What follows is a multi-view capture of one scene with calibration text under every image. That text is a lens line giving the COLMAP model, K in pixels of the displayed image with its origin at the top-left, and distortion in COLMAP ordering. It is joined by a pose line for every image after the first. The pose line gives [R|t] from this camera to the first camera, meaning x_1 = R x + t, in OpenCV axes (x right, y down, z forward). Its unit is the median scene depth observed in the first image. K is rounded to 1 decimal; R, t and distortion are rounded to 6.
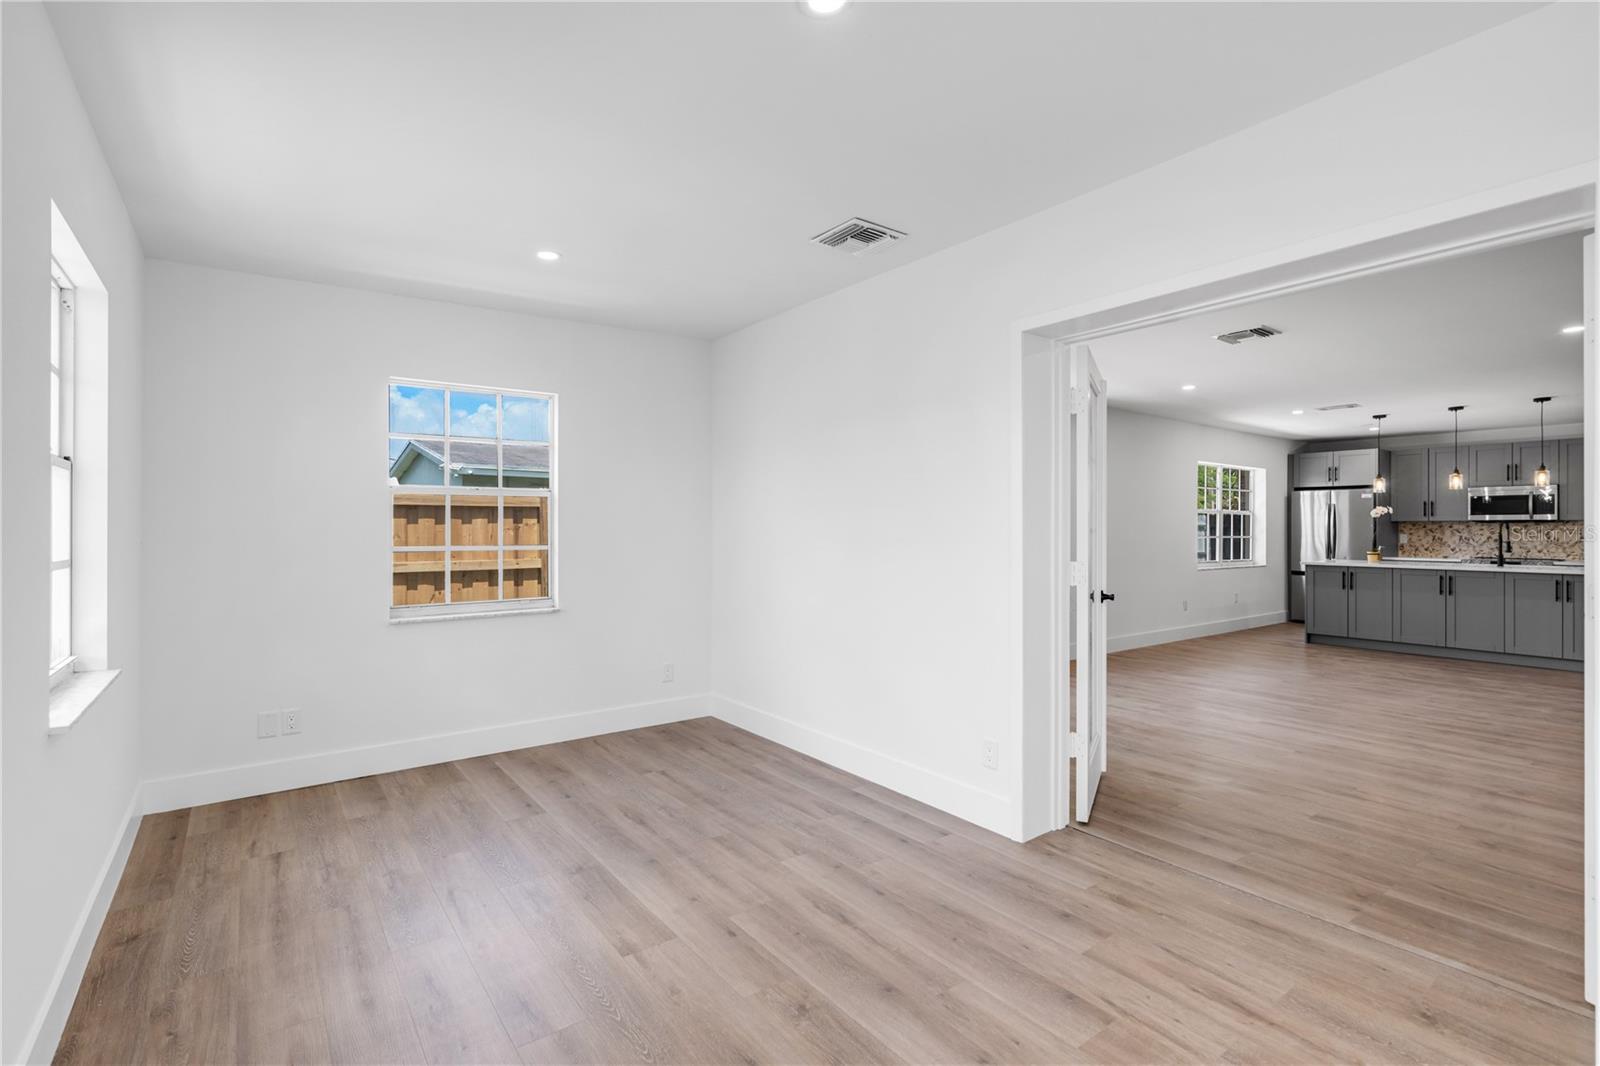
lens RADIAL K [[731.4, 0, 790.8], [0, 731.4, 529.5], [0, 0, 1]] dist [-0.003666, 0.000273]
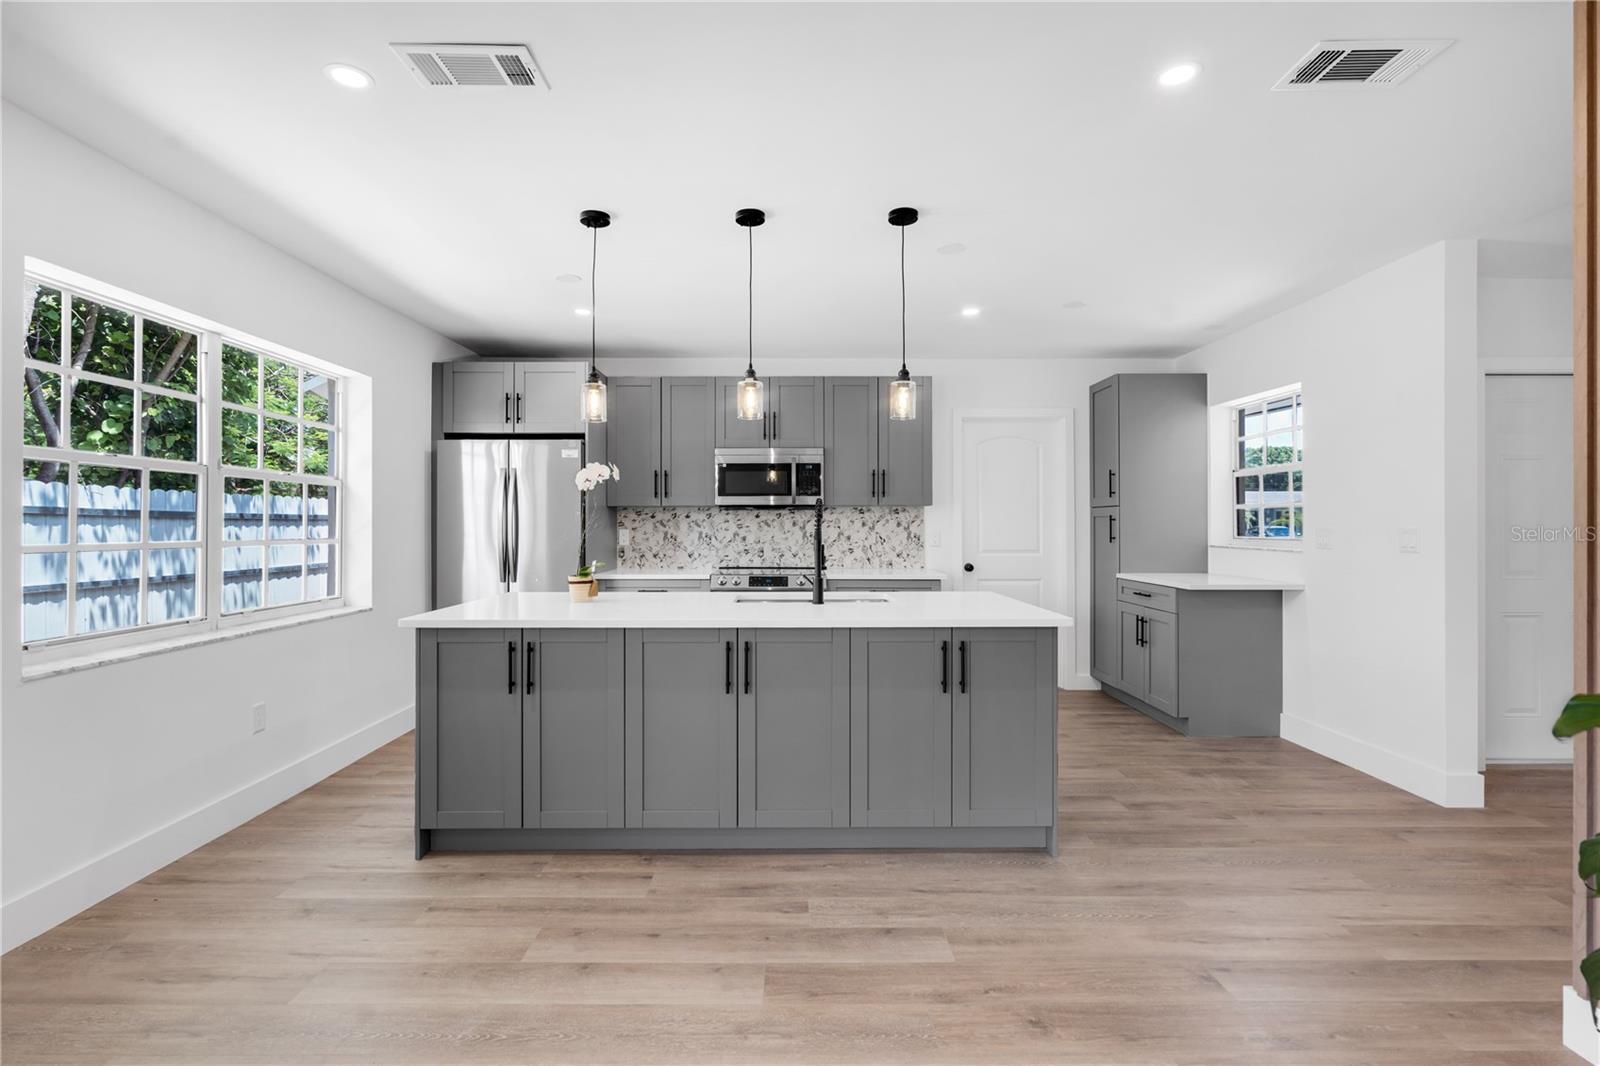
lens RADIAL K [[740.9, 0, 786.6], [0, 740.9, 522.2], [0, 0, 1]] dist [-0.015673, -0.000287]
pose [[0.585271, -0.001450, 0.810836, 0.496736], [0.001762, 0.999998, 0.000517, 0.000943], [-0.810836, 0.001126, 0.585273, 0.622944]]
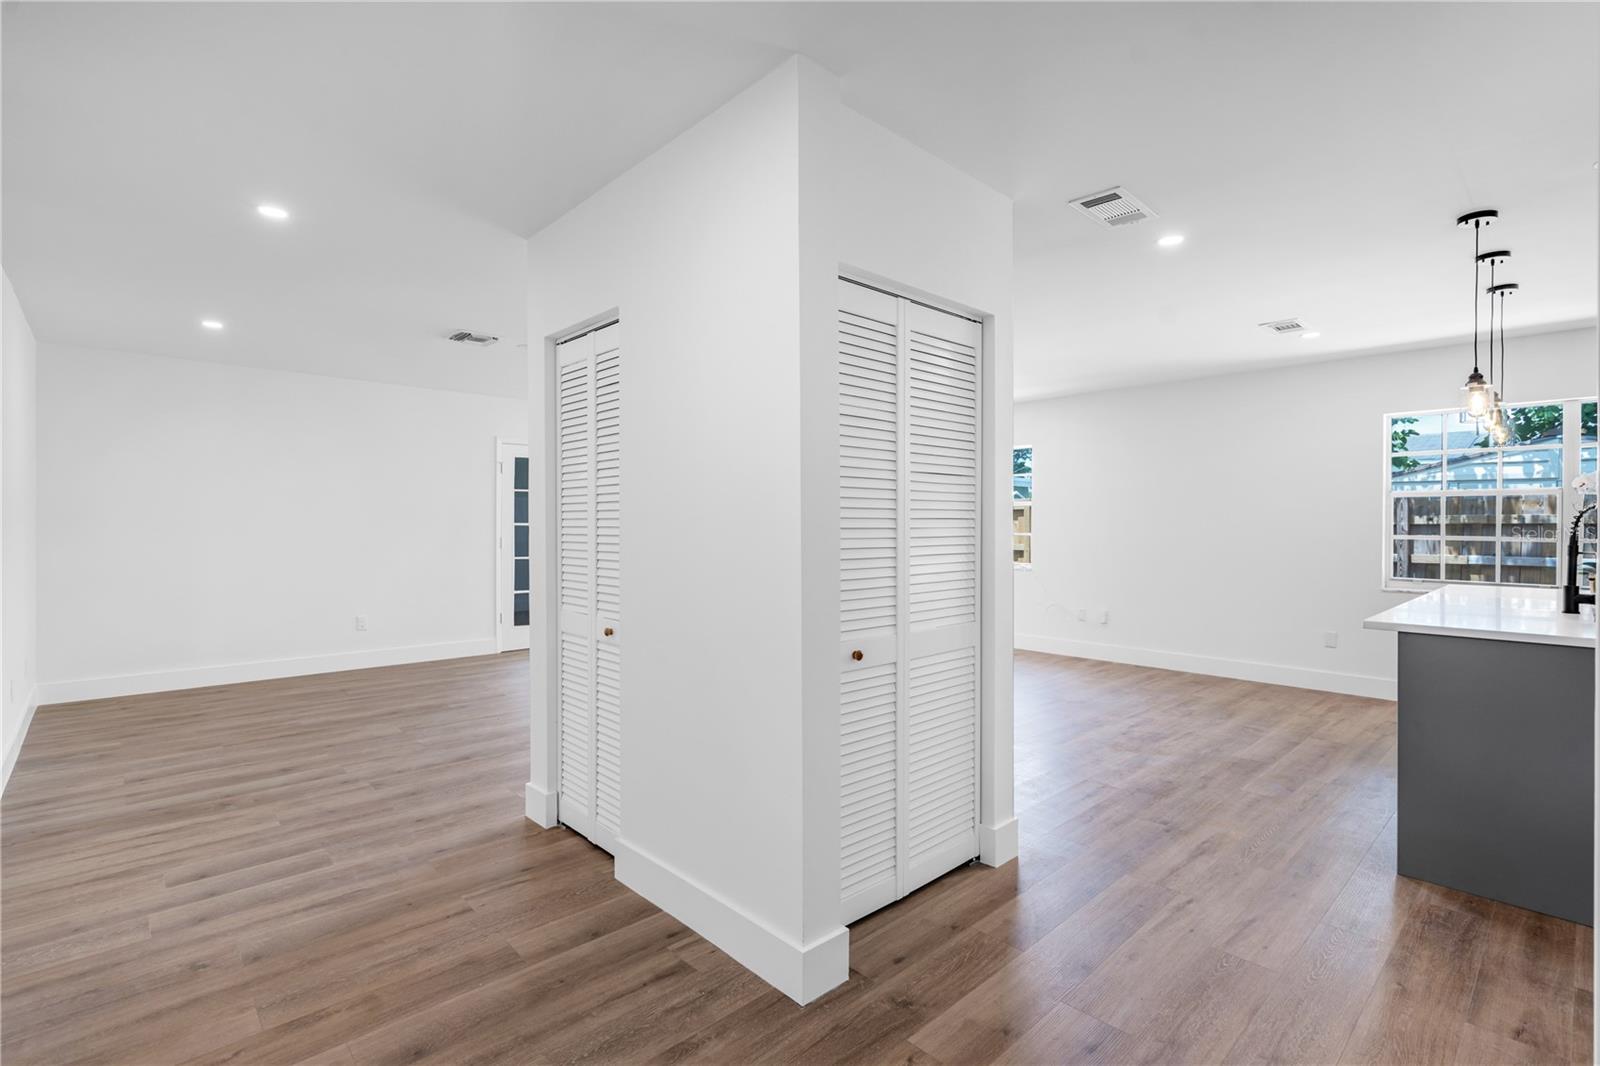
lens RADIAL K [[732.7, 0, 800.3], [0, 732.7, 520.4], [0, 0, 1]] dist [-0.001477, 0.000184]
pose [[0.131242, -0.004553, -0.991340, 1.083529], [-0.005444, 0.999971, -0.005314, 0.002067], [0.991335, 0.006094, 0.131213, 0.430973]]
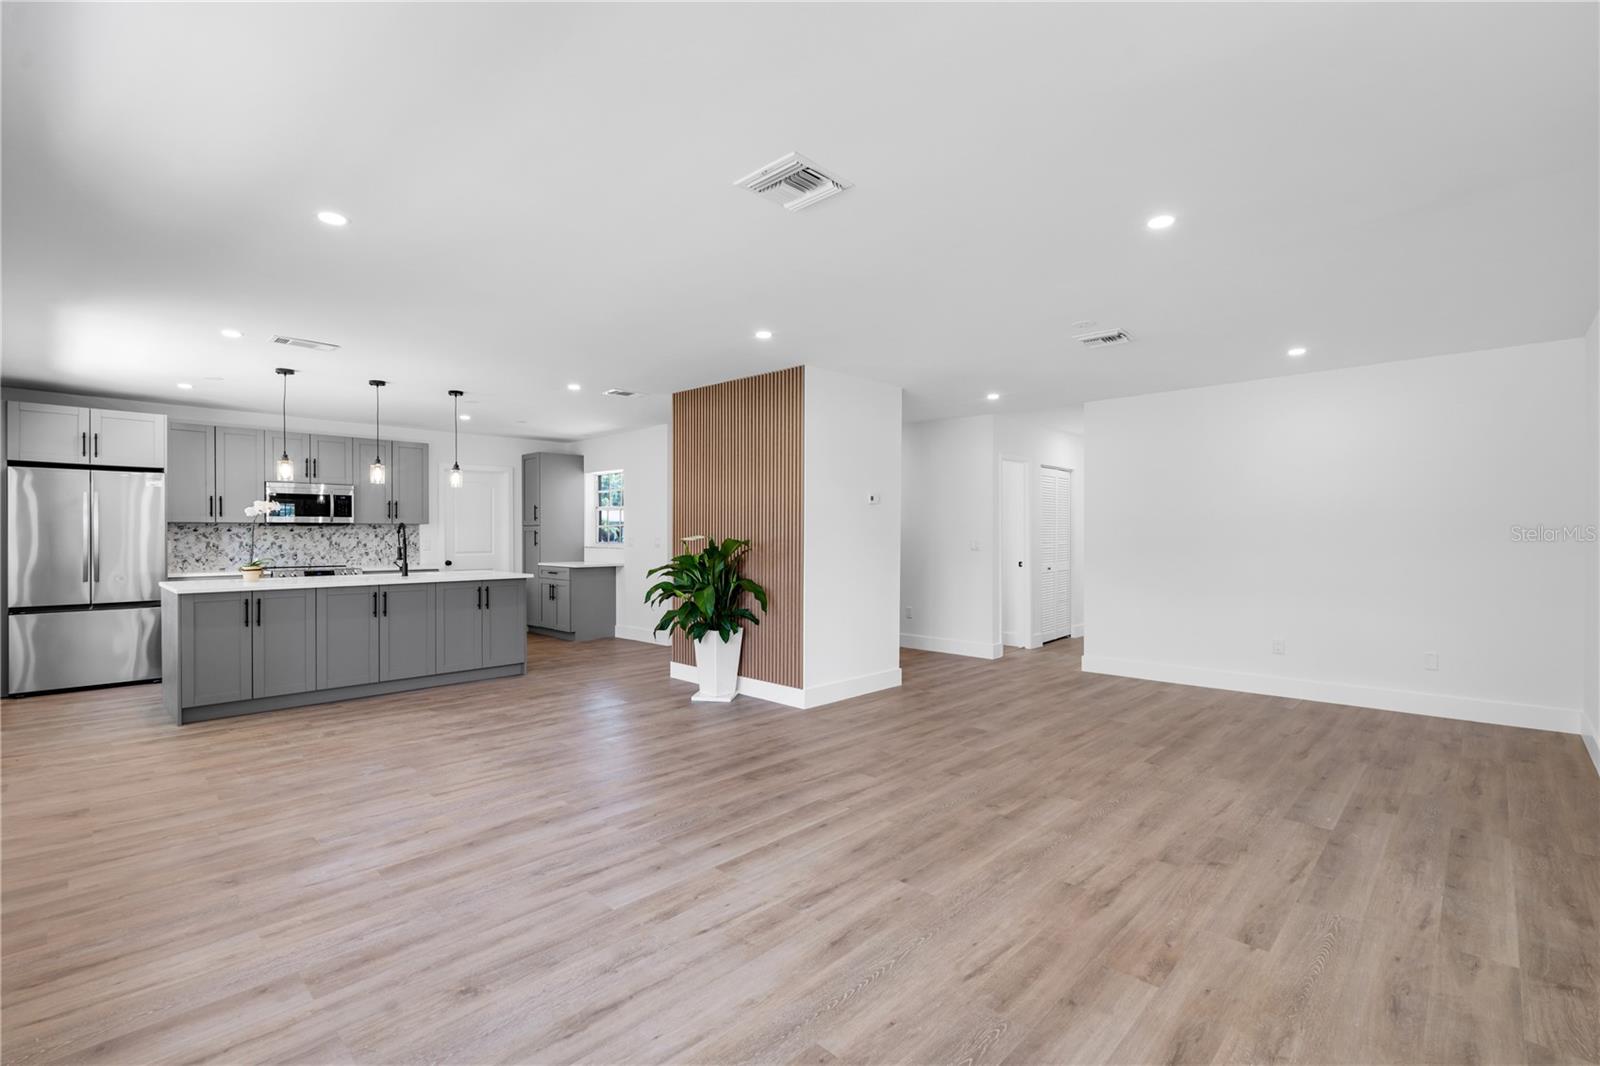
lens RADIAL K [[731.4, 0, 790.8], [0, 731.4, 529.5], [0, 0, 1]] dist [-0.003666, 0.000273]
pose [[-0.168220, 0.003930, 0.985742, 0.035066], [0.000060, 0.999992, -0.003976, -0.001363], [-0.985750, -0.000609, -0.168219, 0.573248]]
